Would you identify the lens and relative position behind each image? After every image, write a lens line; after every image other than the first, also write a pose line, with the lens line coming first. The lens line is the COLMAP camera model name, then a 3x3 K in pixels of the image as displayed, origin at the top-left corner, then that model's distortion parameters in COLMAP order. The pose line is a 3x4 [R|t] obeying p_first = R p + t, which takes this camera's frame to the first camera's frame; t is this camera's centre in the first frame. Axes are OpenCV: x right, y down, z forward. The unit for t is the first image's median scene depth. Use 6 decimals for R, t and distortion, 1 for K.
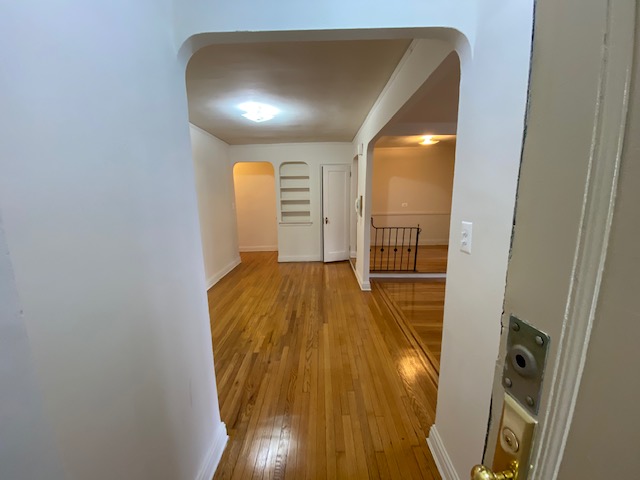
lens RADIAL K [[255.6, 0, 318.2], [0, 255.6, 242.1], [0, 0, 1]] dist [0.042642, -0.036259]
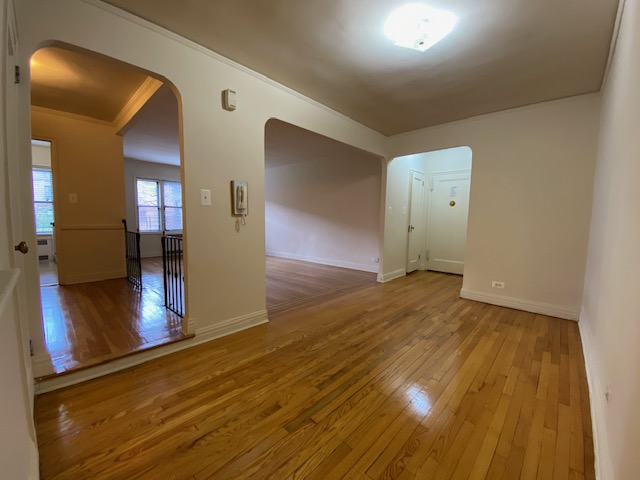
lens RADIAL K [[255.6, 0, 318.2], [0, 255.6, 242.1], [0, 0, 1]] dist [0.042642, -0.036259]
pose [[-0.733864, -0.055987, 0.676986, -0.344175], [0.119088, 0.970560, 0.209358, -0.133653], [-0.668777, 0.234261, -0.705592, 1.204224]]
